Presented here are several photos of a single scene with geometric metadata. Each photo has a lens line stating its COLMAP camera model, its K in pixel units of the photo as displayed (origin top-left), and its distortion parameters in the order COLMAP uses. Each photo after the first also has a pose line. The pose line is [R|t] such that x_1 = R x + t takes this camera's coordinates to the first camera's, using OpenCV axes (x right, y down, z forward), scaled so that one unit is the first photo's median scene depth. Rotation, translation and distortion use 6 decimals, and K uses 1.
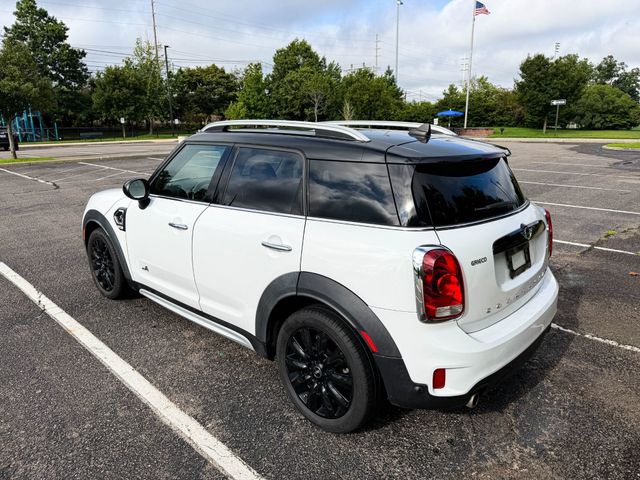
lens RADIAL K [[452.7, 0, 316.9], [0, 452.7, 239.3], [0, 0, 1]] dist [0.026407, -0.029476]
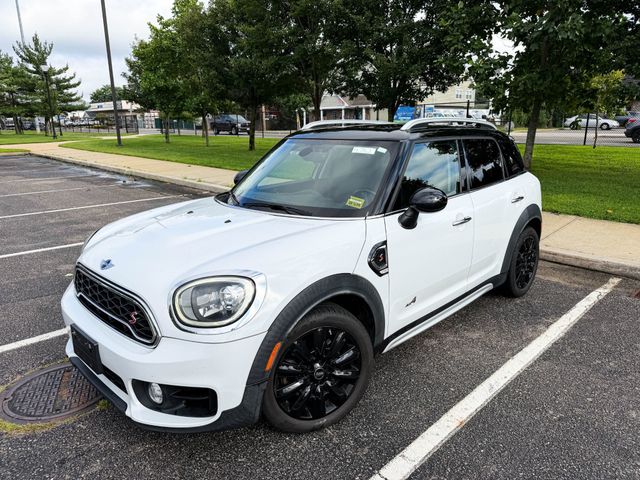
lens RADIAL K [[452.7, 0, 325.9], [0, 452.7, 233.5], [0, 0, 1]] dist [0.026407, -0.029476]
pose [[0.004019, -0.227973, 0.973659, -0.103802], [0.251666, 0.942559, 0.219652, -0.024152], [-0.967806, 0.244154, 0.061161, 0.098760]]
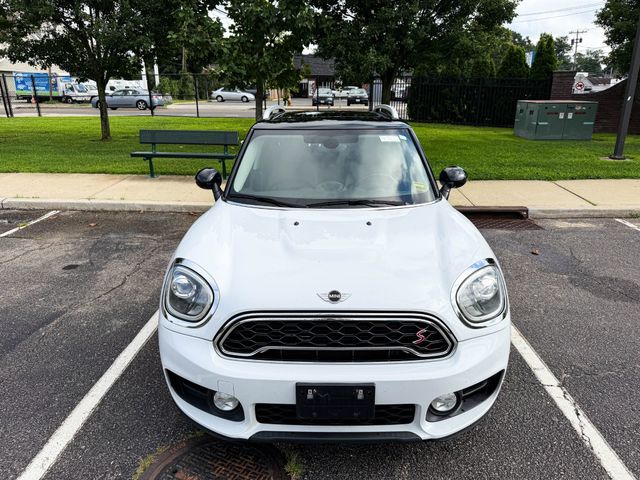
lens RADIAL K [[452.7, 0, 323.8], [0, 452.7, 234.8], [0, 0, 1]] dist [0.026407, -0.029476]
pose [[-0.679812, -0.210443, 0.702545, -0.079972], [0.186437, 0.876887, 0.443070, -0.042520], [-0.709293, 0.432184, -0.556884, 0.156114]]
